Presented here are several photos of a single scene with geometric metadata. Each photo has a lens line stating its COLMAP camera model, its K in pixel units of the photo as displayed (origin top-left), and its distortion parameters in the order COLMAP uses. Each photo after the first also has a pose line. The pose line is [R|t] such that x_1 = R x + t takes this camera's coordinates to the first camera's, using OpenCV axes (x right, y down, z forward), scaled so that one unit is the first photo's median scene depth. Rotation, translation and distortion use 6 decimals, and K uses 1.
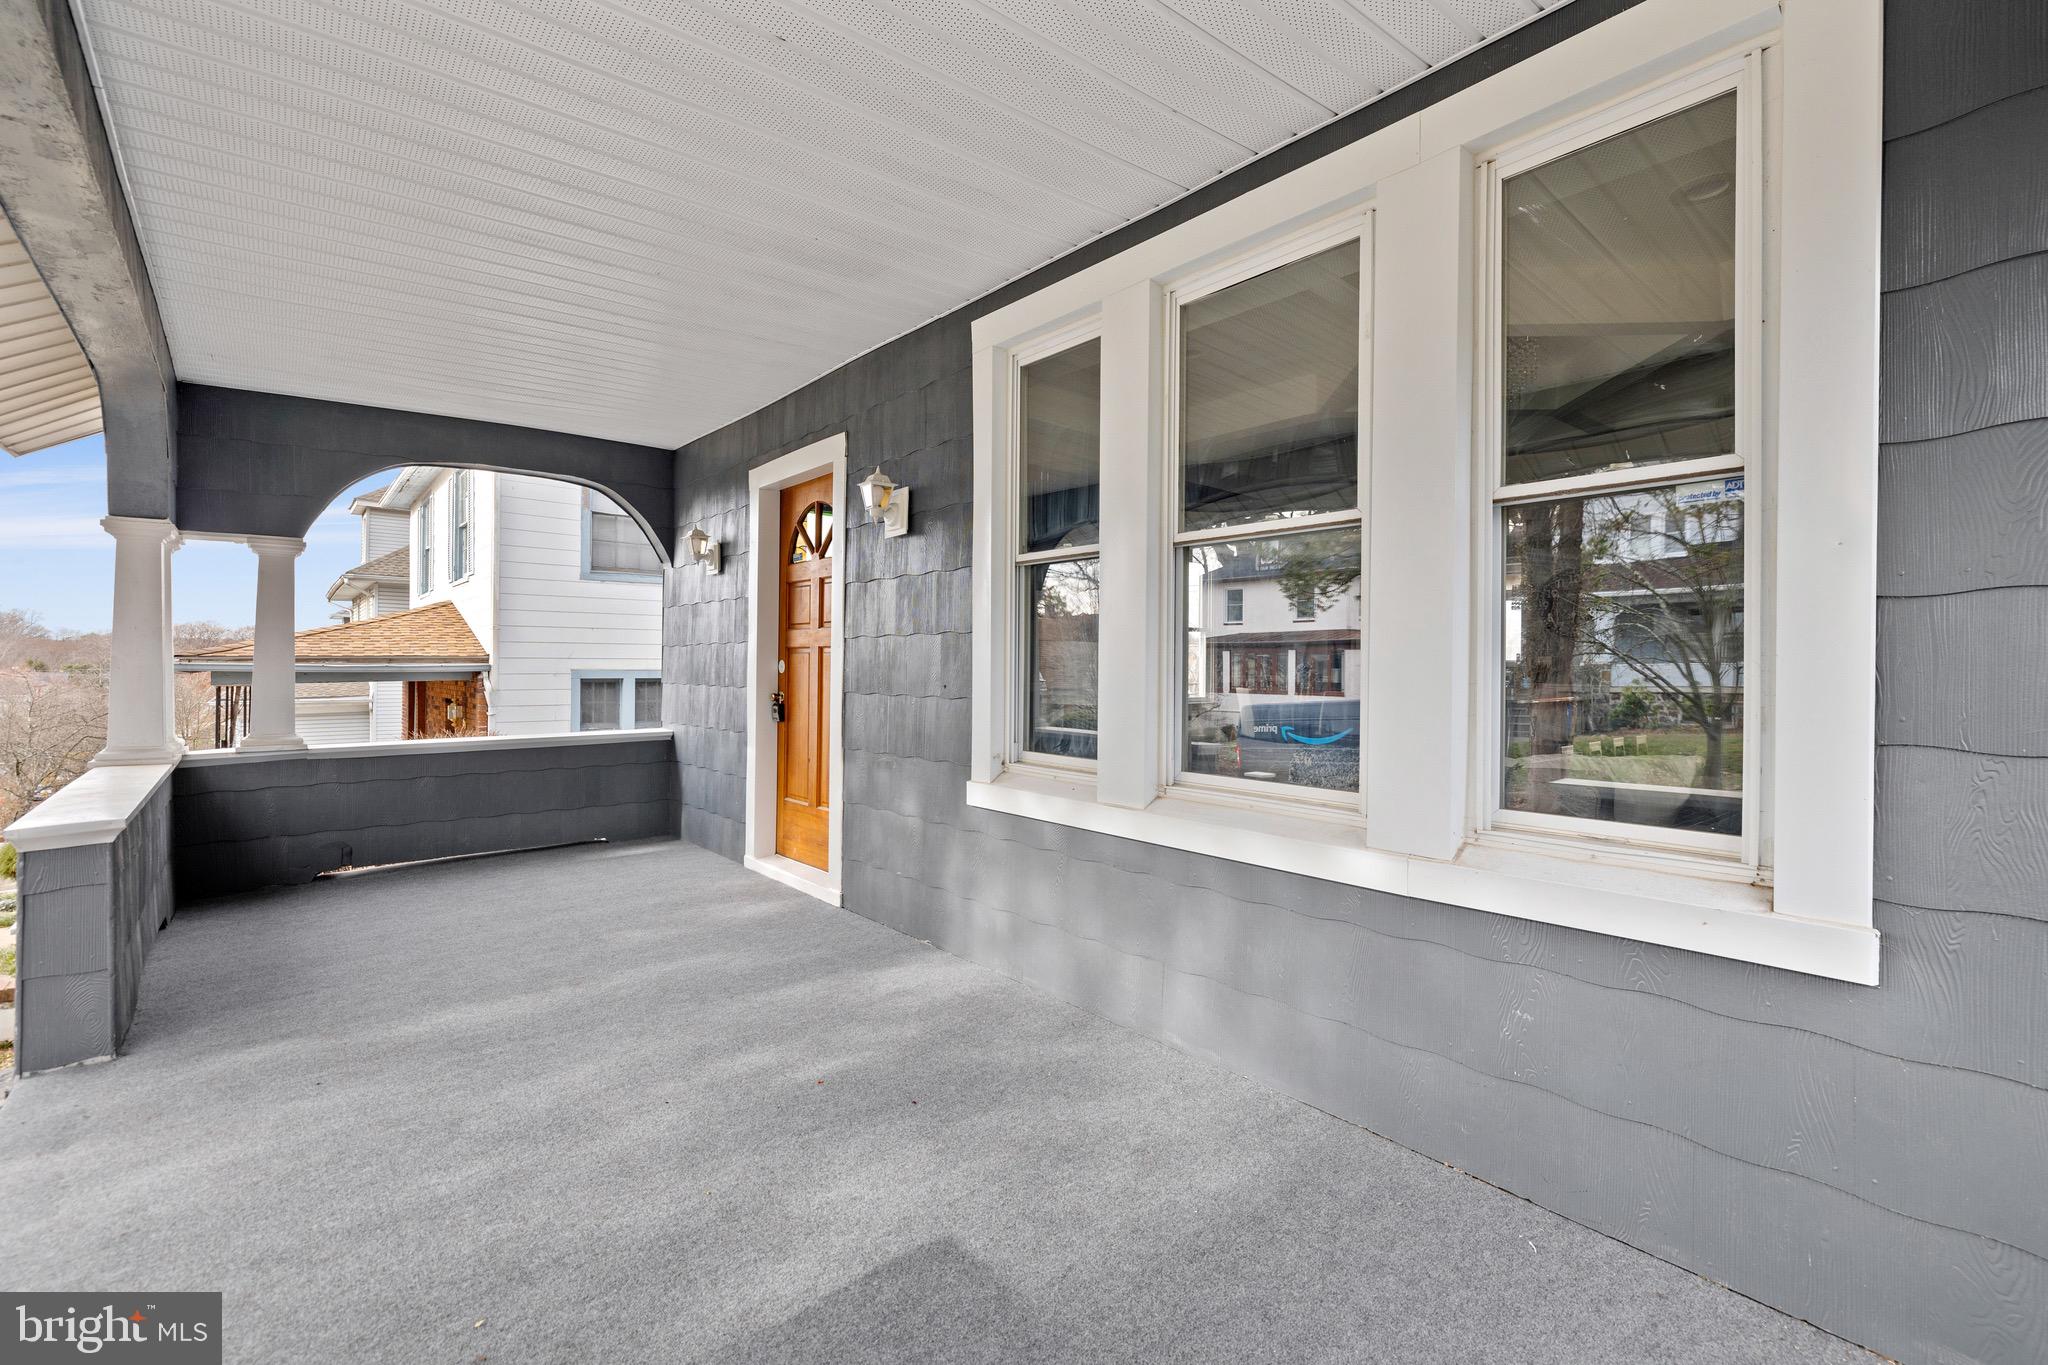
lens RADIAL K [[896.9, 0, 1017.6], [0, 896.9, 666.0], [0, 0, 1]] dist [0.017220, 0.000176]
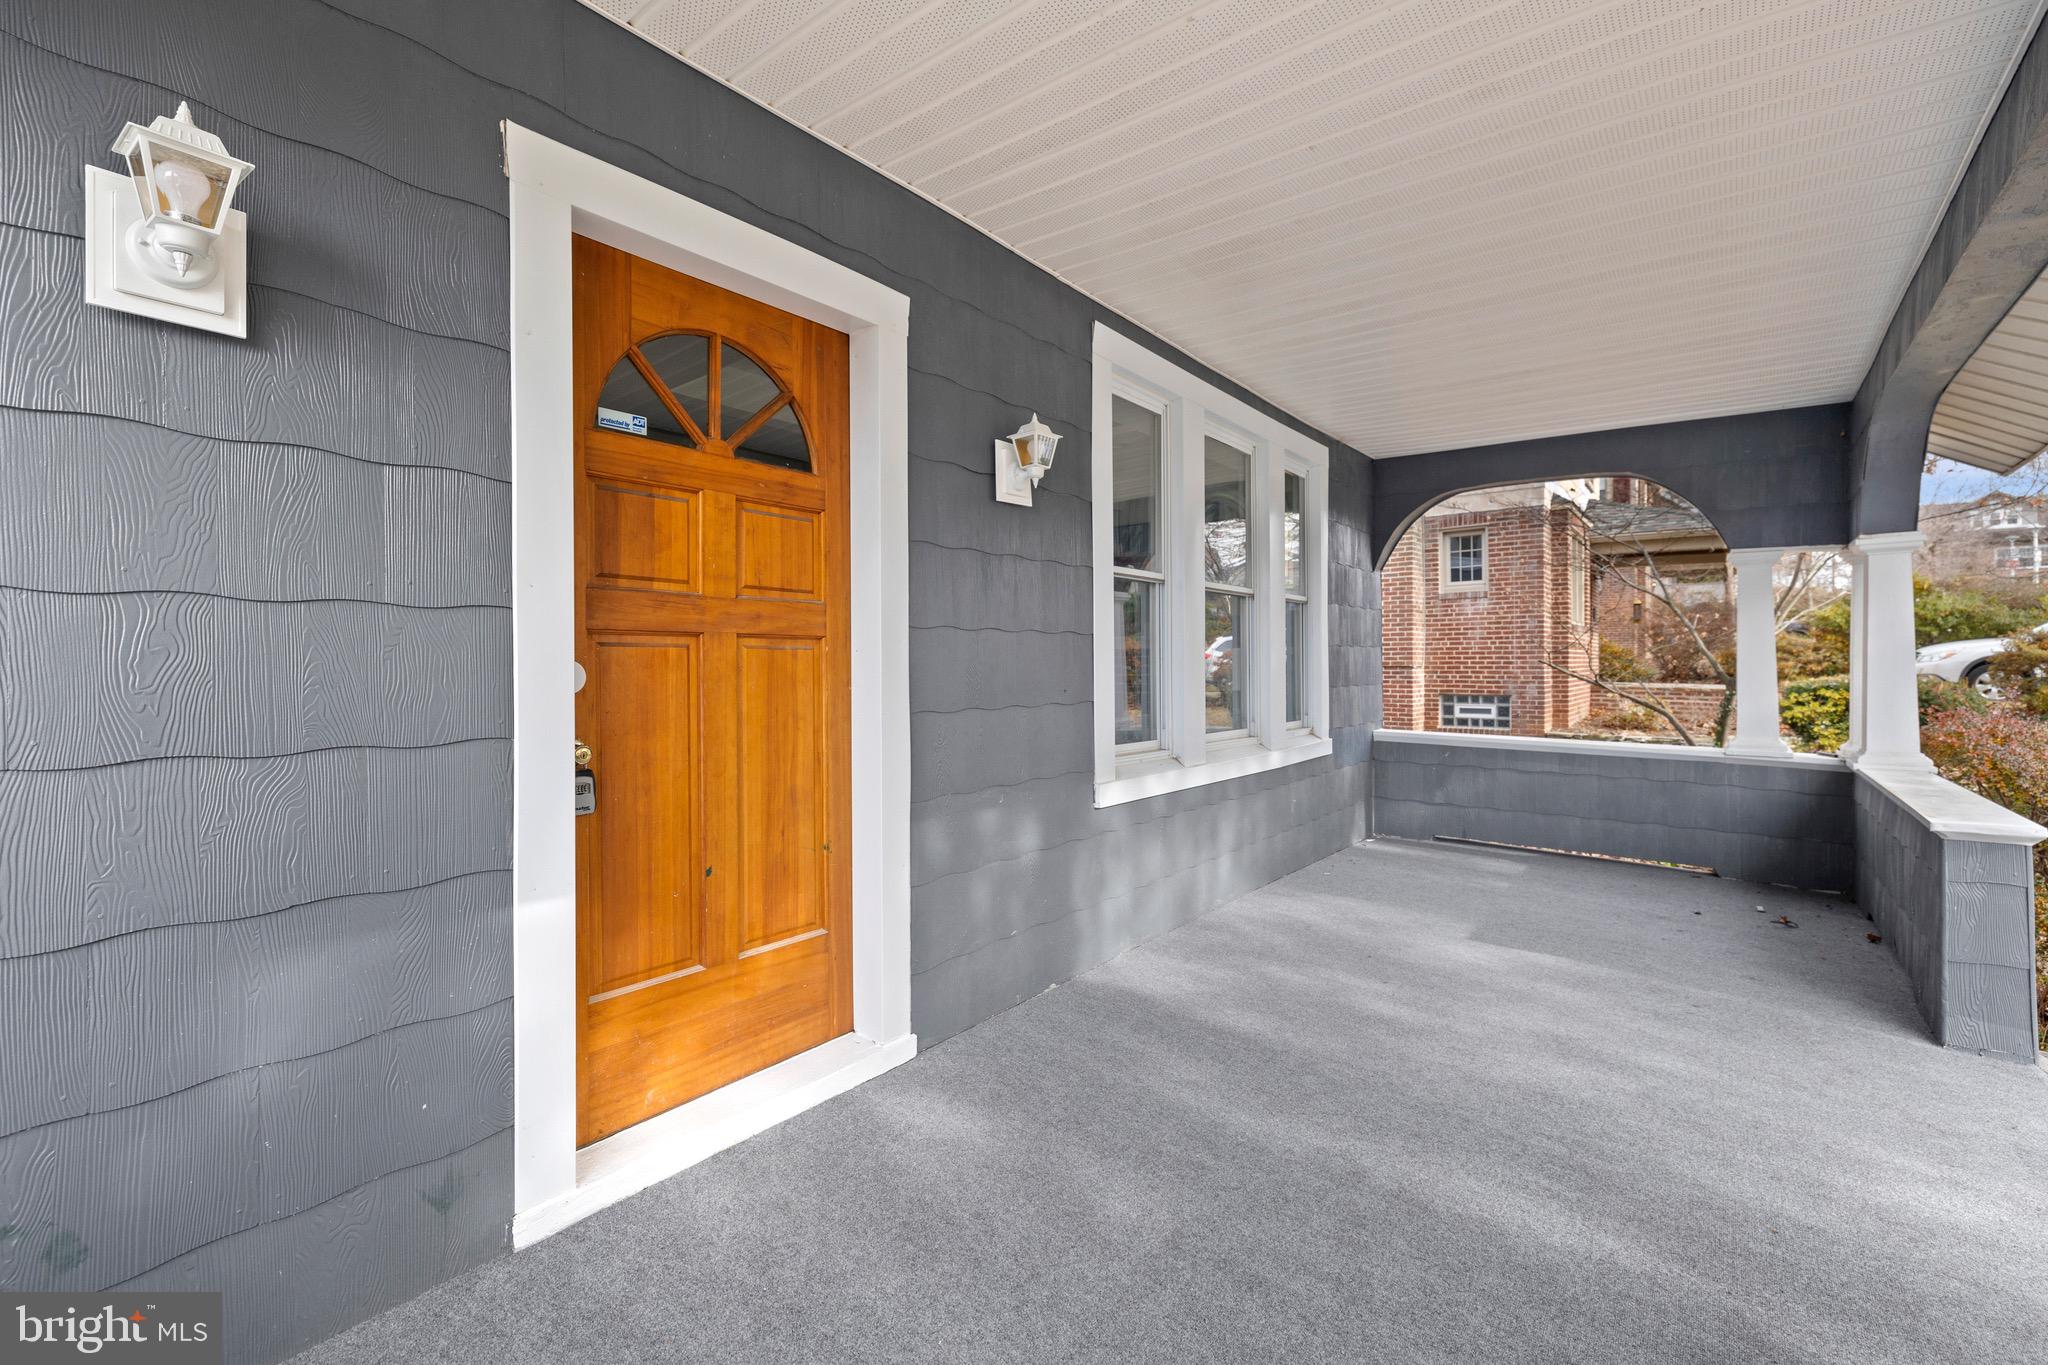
lens RADIAL K [[896.9, 0, 1017.6], [0, 896.9, 666.0], [0, 0, 1]] dist [0.017220, 0.000176]
pose [[-0.207963, -0.008798, 0.978097, -1.116961], [-0.000911, 0.999961, 0.008801, -0.012042], [-0.978136, 0.000940, -0.207963, 1.439842]]
